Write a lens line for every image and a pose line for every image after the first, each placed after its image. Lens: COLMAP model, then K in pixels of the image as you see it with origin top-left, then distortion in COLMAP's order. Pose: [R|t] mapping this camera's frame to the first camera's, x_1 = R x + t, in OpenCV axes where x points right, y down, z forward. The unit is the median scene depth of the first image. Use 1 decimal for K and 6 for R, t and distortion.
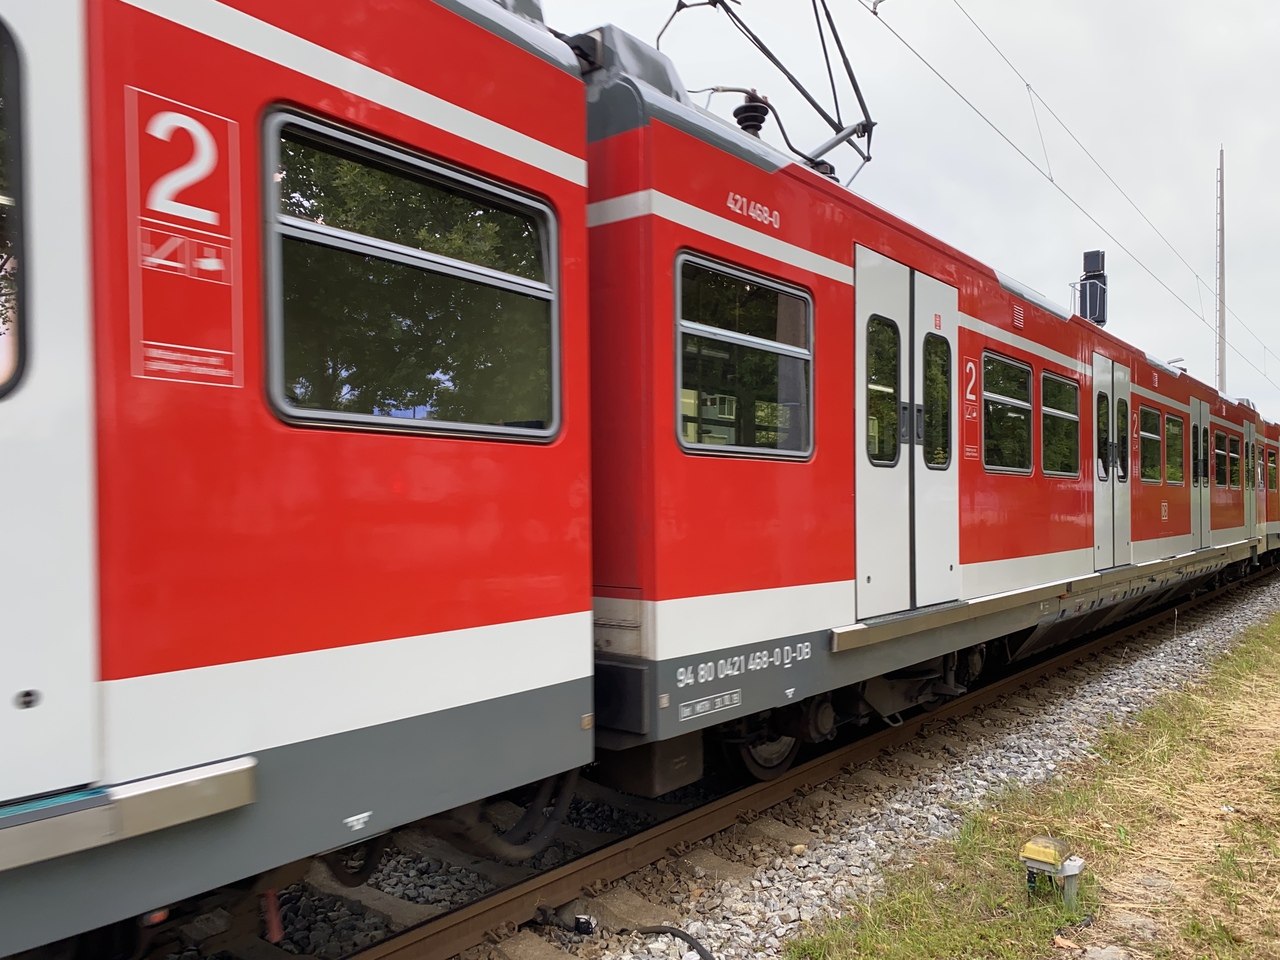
lens RADIAL K [[959.4, 0, 659.7], [0, 959.4, 441.3], [0, 0, 1]] dist [0.033958, -0.014124]
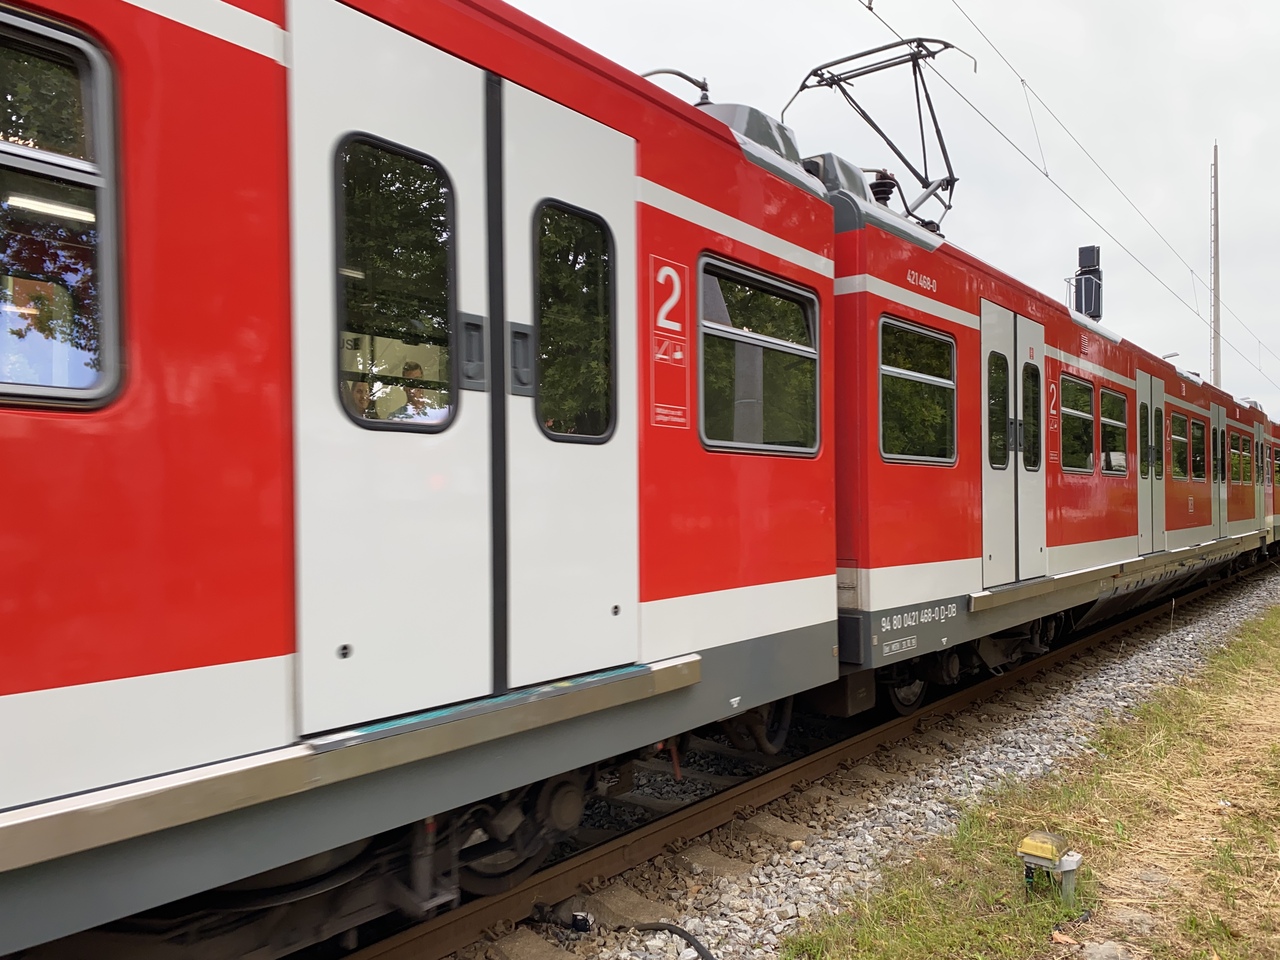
lens RADIAL K [[959.4, 0, 659.8], [0, 959.4, 430.9], [0, 0, 1]] dist [0.033958, -0.014124]
pose [[0.999992, -0.001745, 0.003698, -0.195871], [0.001767, 0.999981, -0.005988, -0.016108], [-0.003687, 0.005995, 0.999975, -0.247730]]
